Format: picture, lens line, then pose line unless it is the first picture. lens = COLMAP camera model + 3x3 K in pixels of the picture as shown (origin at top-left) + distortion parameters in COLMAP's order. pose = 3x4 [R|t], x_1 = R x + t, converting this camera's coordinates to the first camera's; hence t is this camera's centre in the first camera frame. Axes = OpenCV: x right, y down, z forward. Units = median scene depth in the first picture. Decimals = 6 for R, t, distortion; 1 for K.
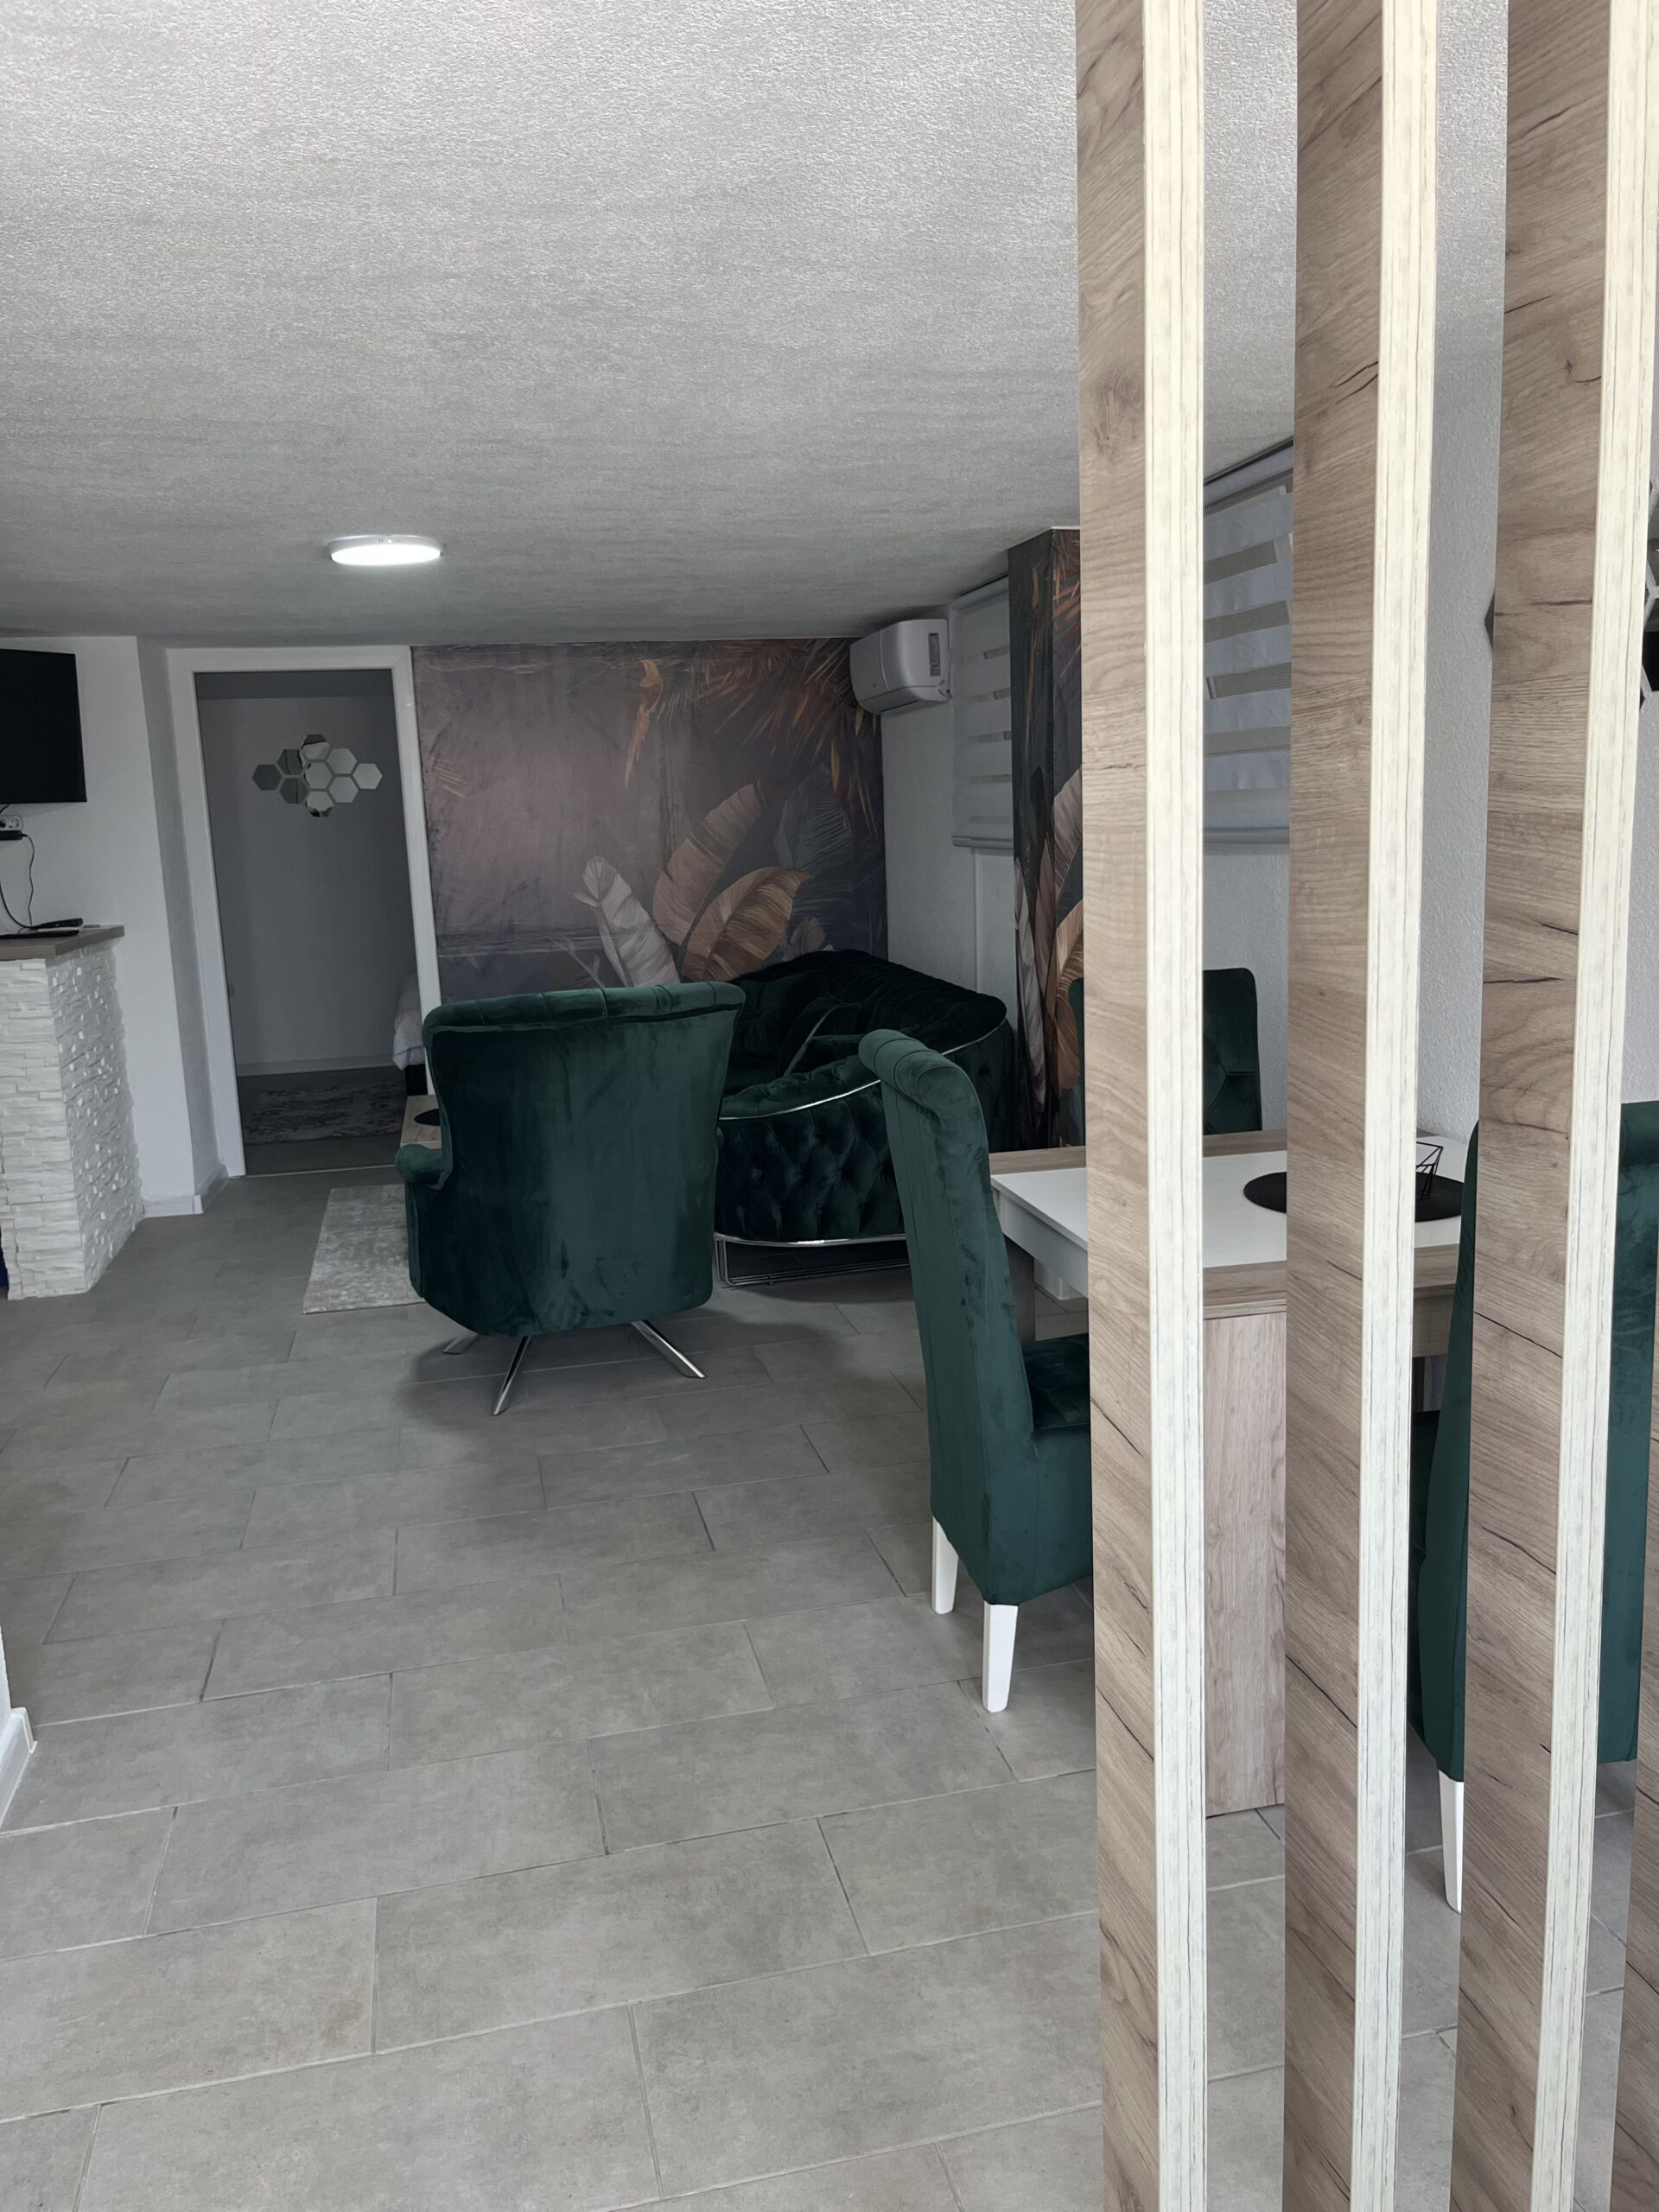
lens RADIAL K [[1668.7, 0, 831.4], [0, 1668.7, 1110.7], [0, 0, 1]] dist [0.062434, 0.000754]
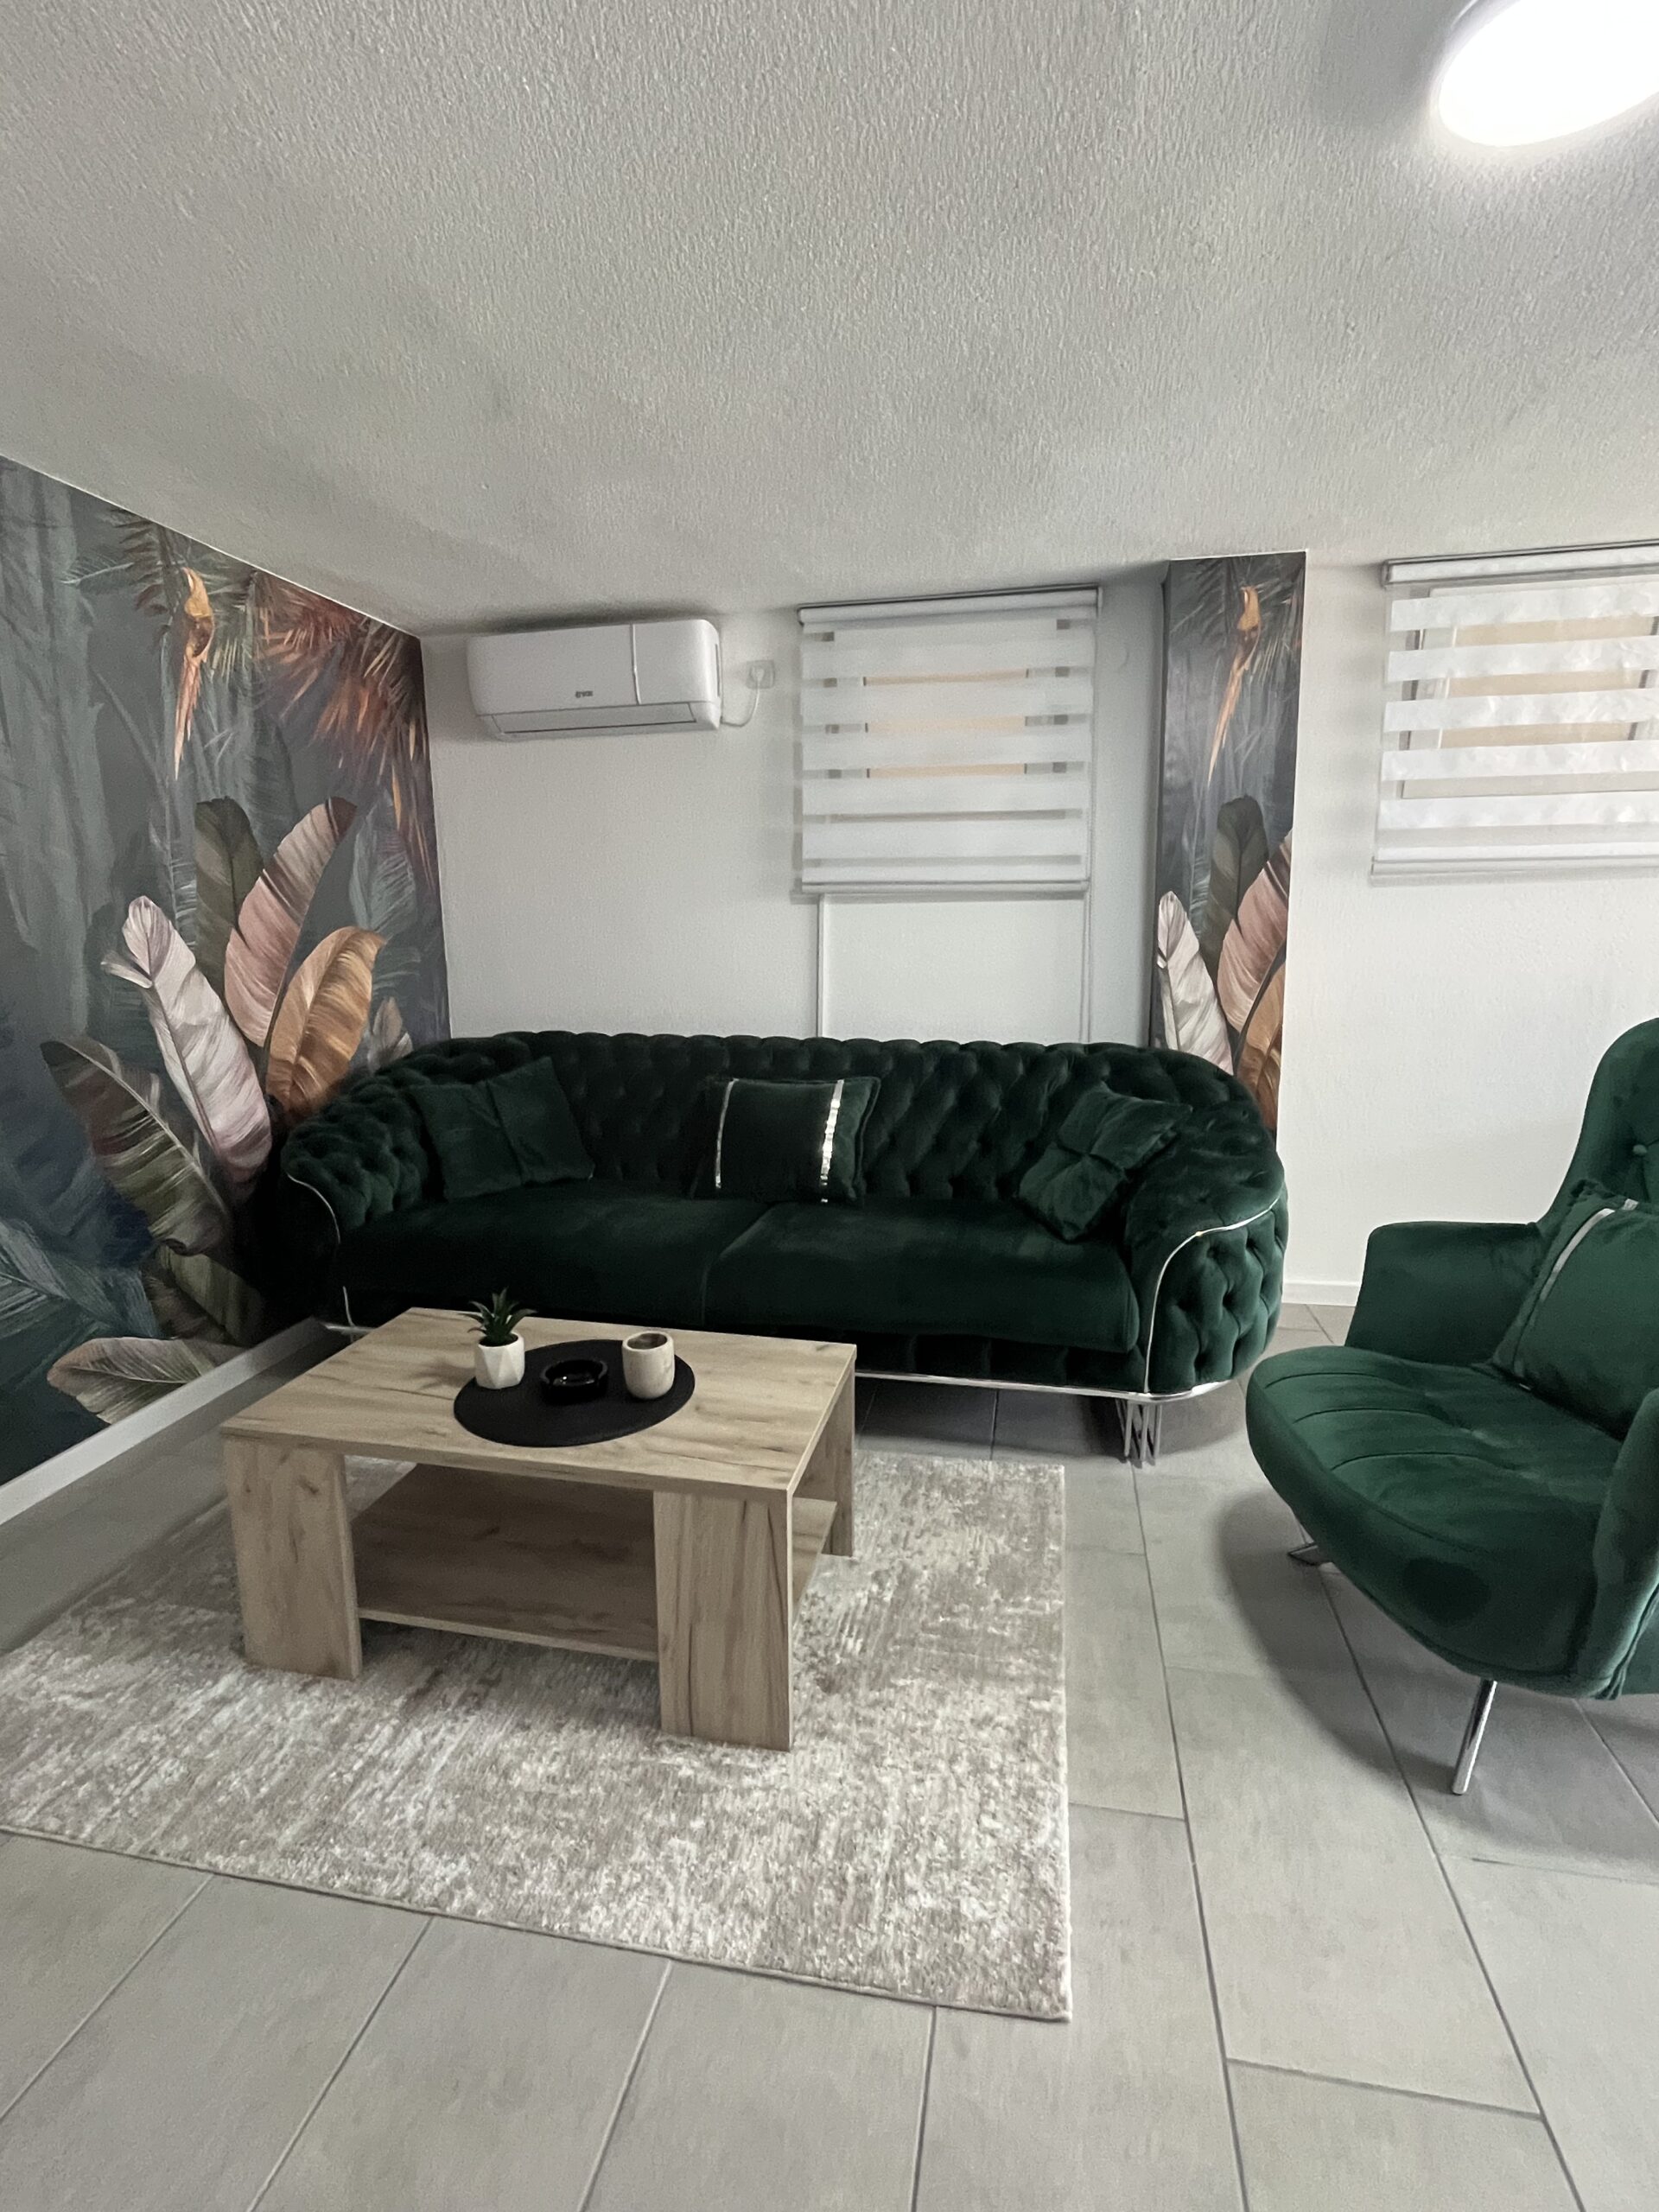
lens RADIAL K [[1062.2, 0, 831.4], [0, 1062.2, 1088.7], [0, 0, 1]] dist [-0.000435, 0.000129]
pose [[0.407774, -0.112147, 0.906170, -0.368705], [0.155668, 0.986438, 0.052031, -0.071724], [-0.899716, 0.119845, 0.419701, 0.647576]]
